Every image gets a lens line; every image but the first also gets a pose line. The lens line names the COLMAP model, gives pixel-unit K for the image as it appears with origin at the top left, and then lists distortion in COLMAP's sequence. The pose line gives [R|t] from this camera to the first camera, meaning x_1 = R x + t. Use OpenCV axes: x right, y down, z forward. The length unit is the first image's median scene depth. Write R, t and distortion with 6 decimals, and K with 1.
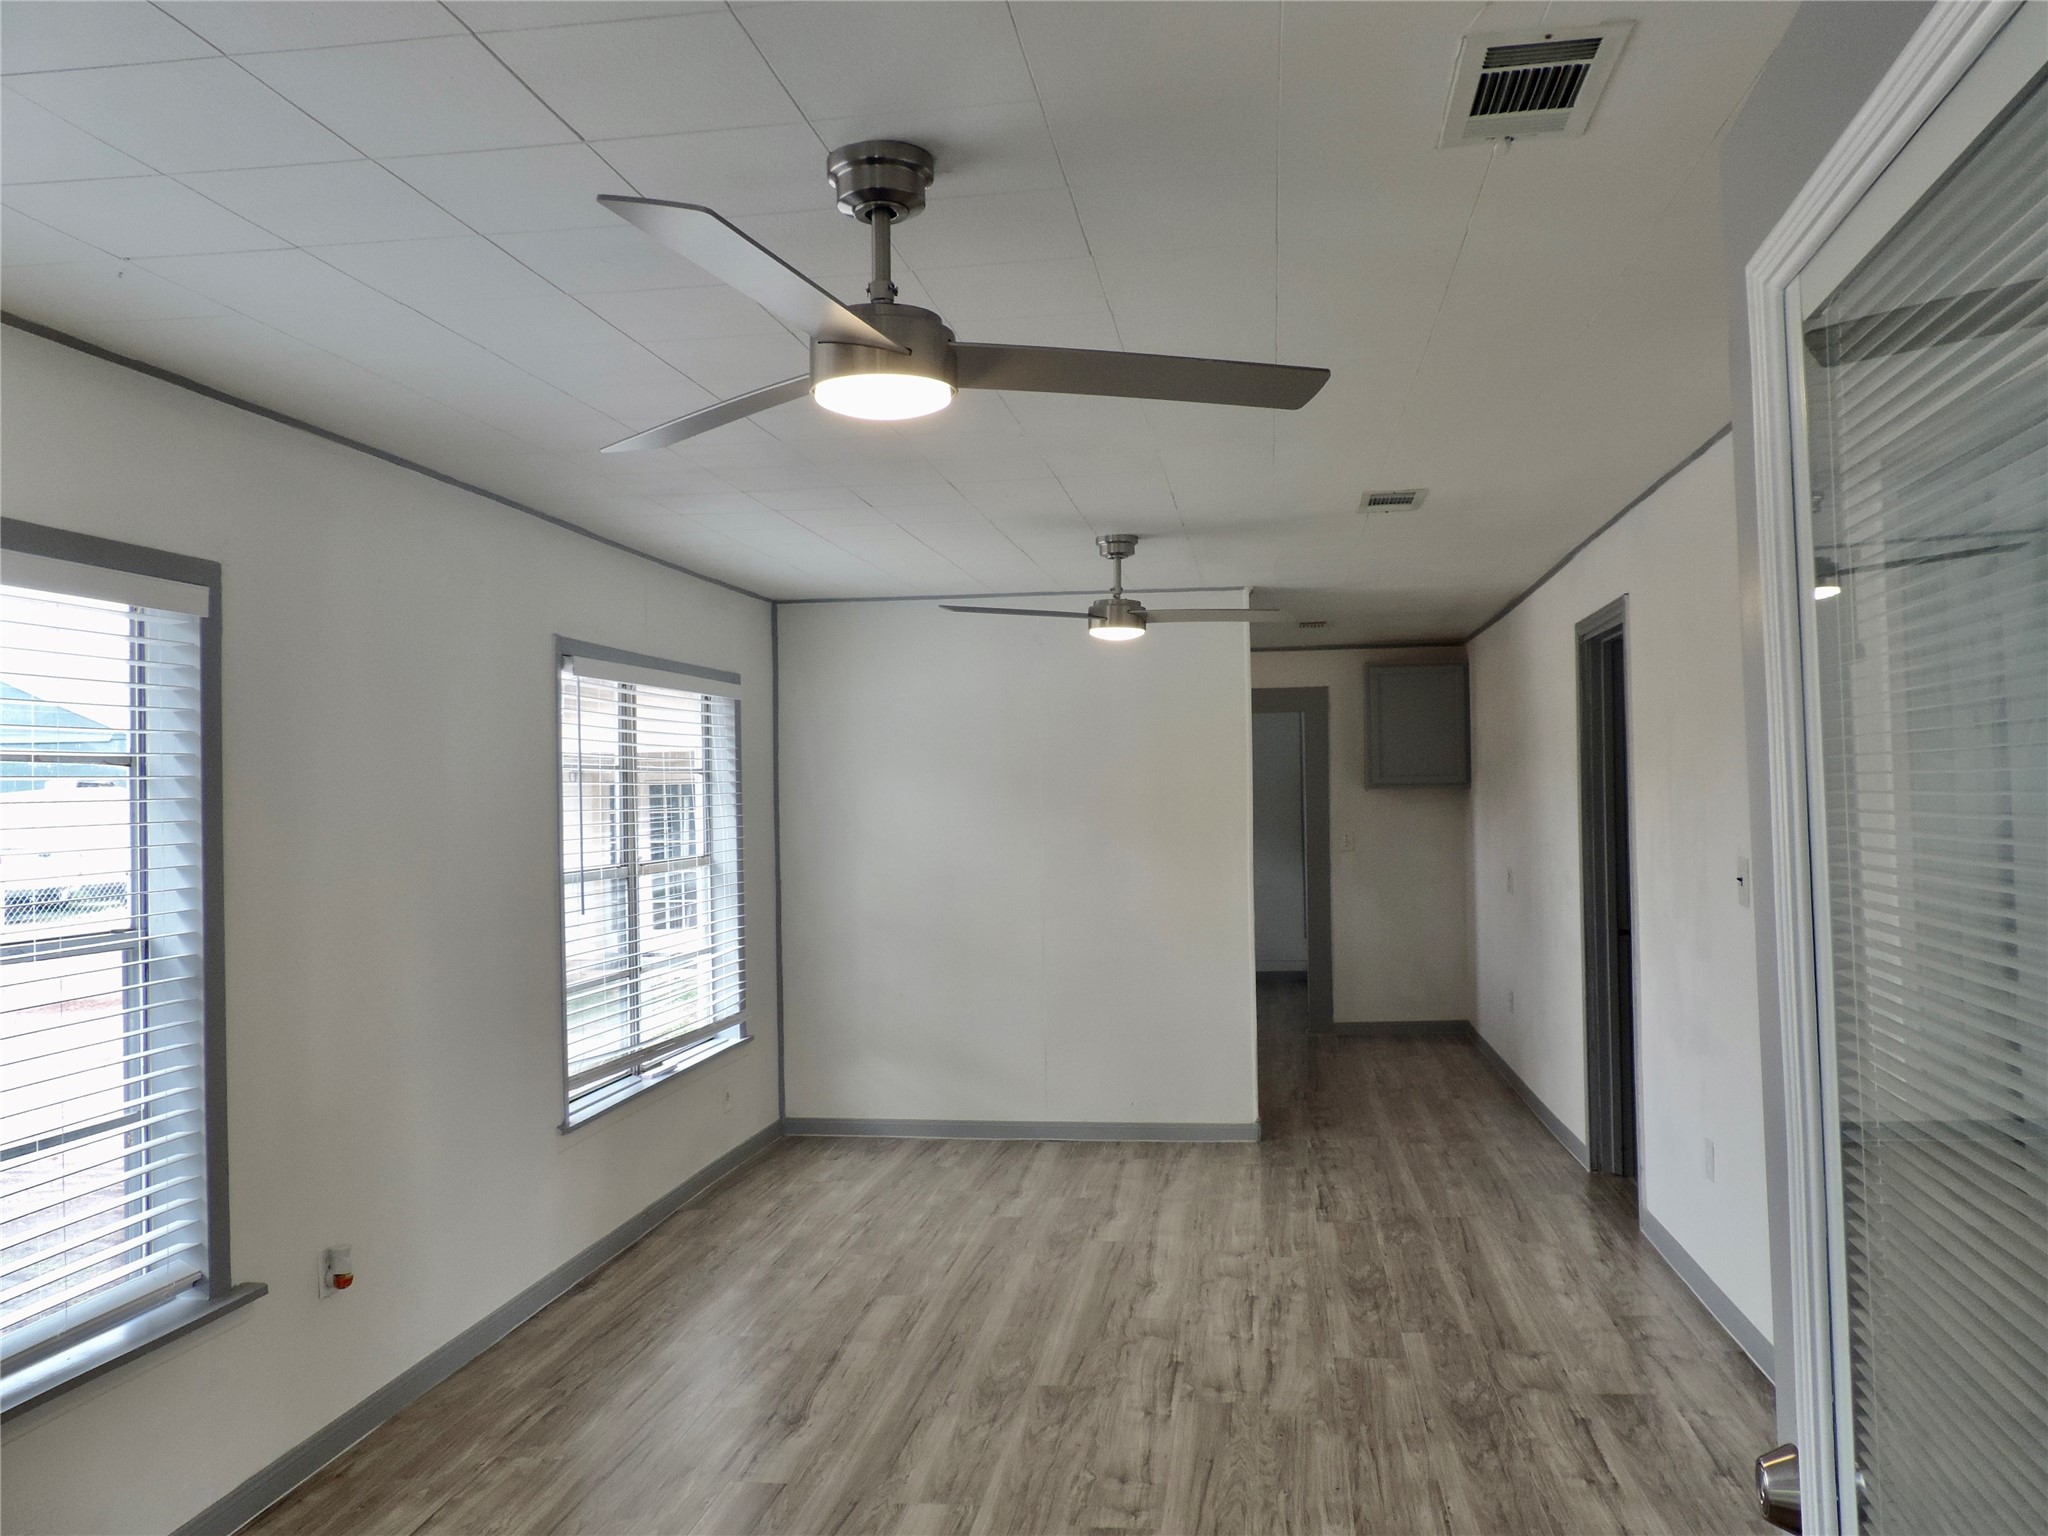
lens RADIAL K [[1469.4, 0, 1024.0], [0, 1469.4, 768.0], [0, 0, 1]] dist [0.001903, -0.002453]
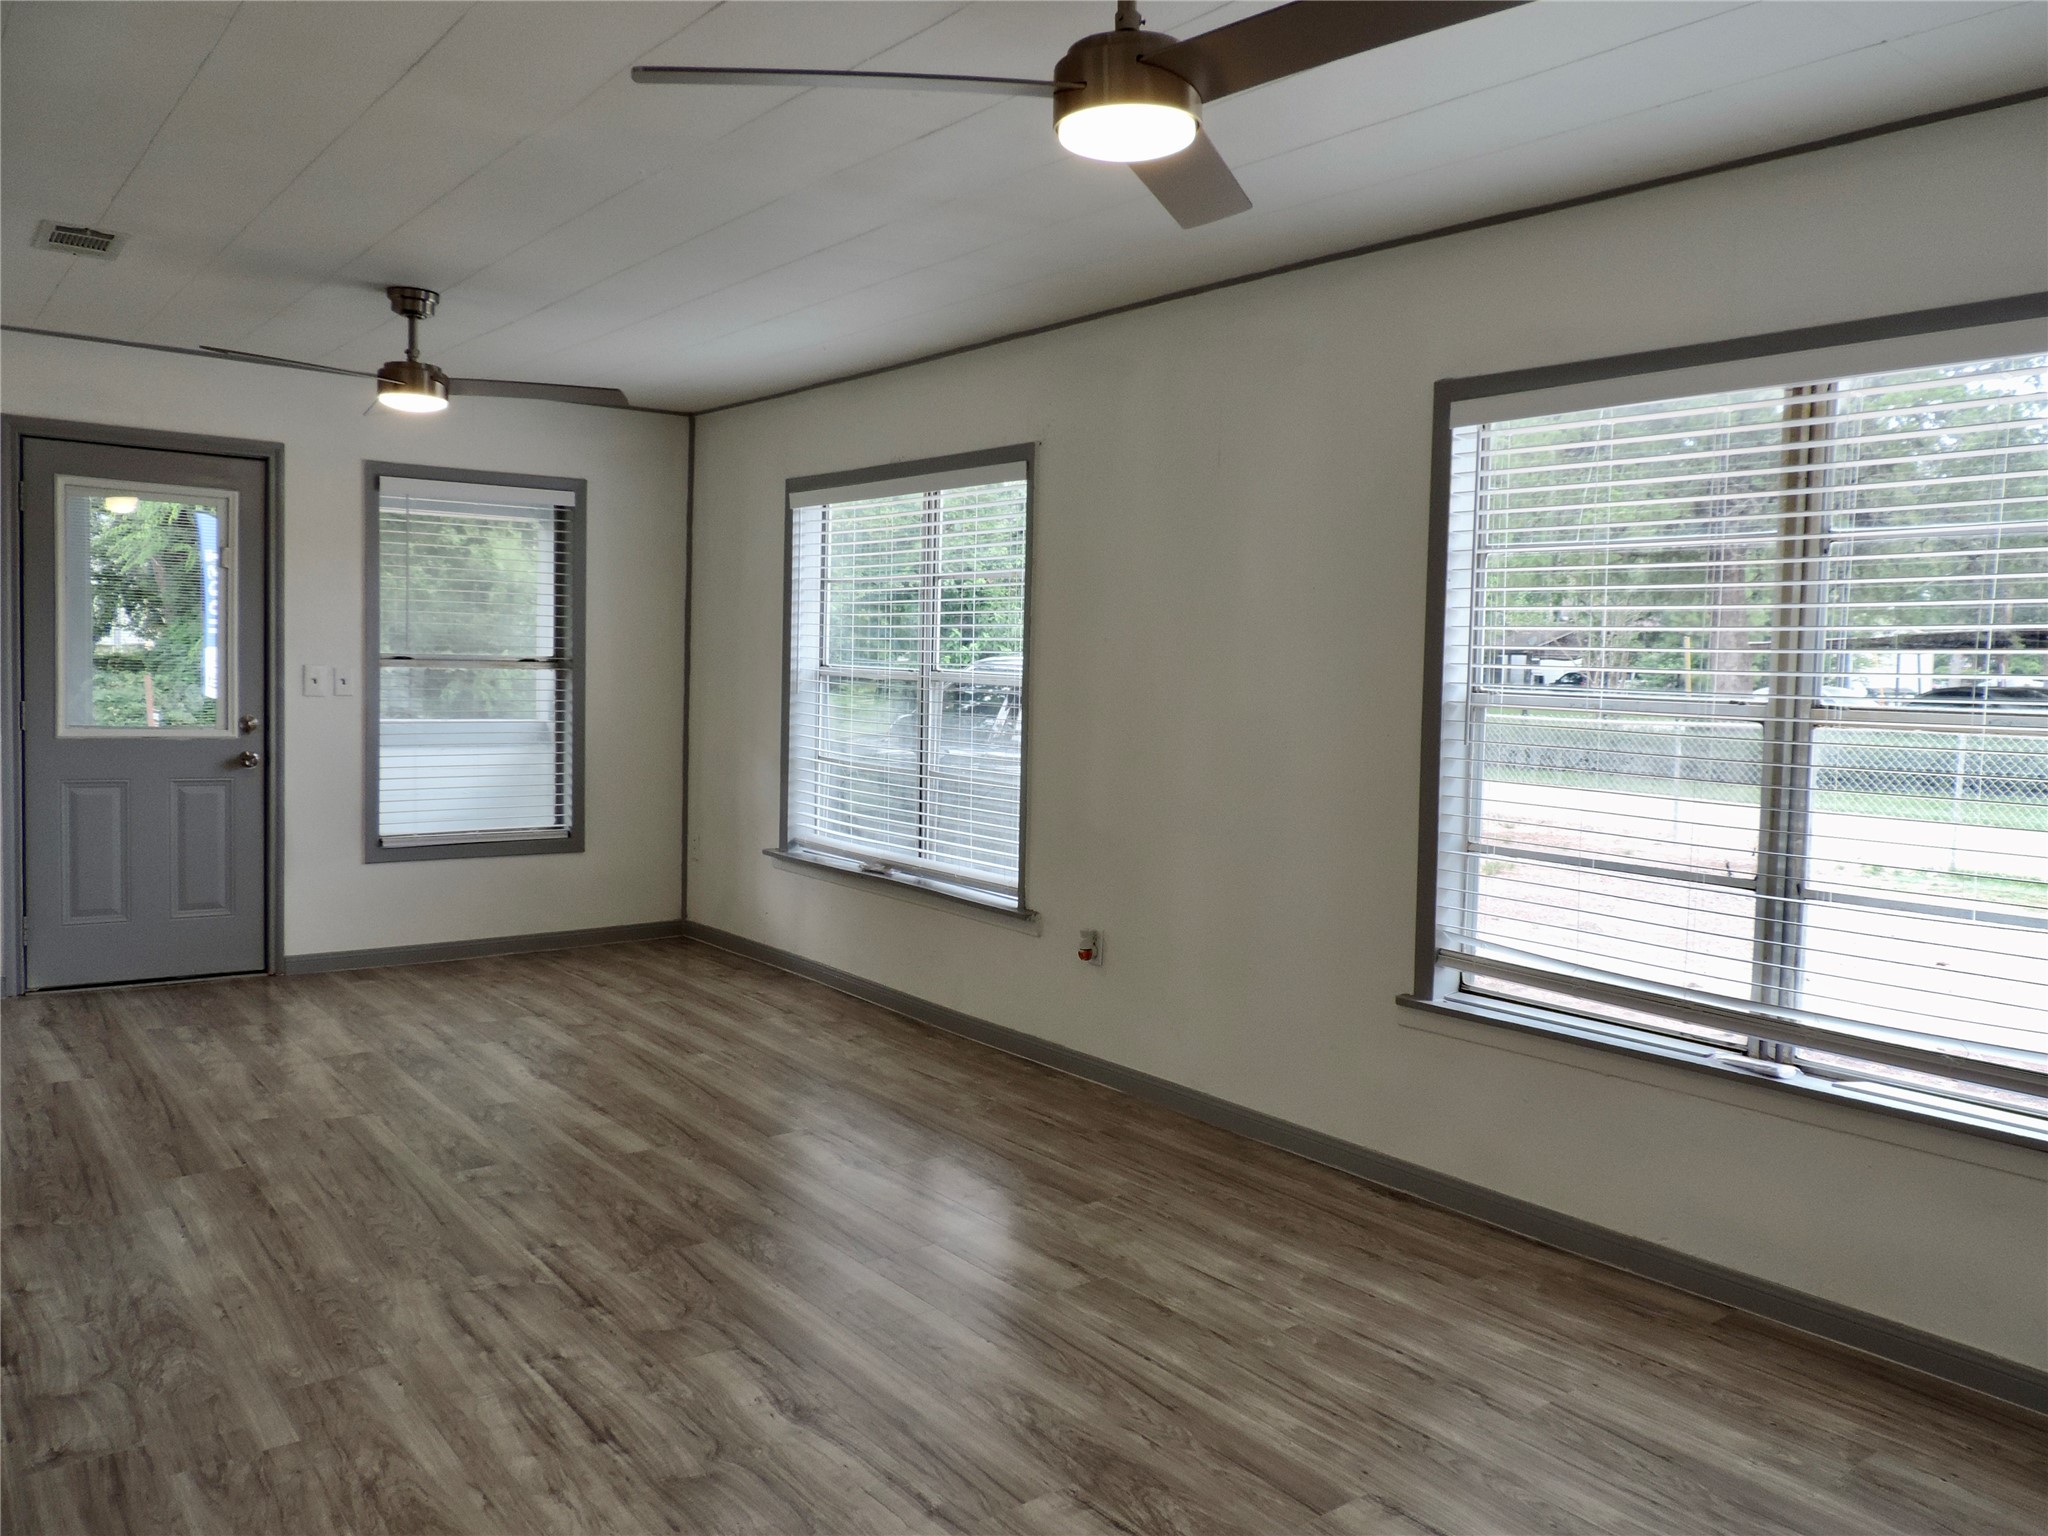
lens RADIAL K [[1469.4, 0, 1024.0], [0, 1469.4, 768.0], [0, 0, 1]] dist [0.001903, -0.002453]
pose [[-0.666551, 0.068213, -0.742332, 0.498315], [0.011528, 0.996629, 0.081230, 0.062359], [0.745371, 0.045586, -0.665090, 1.643148]]
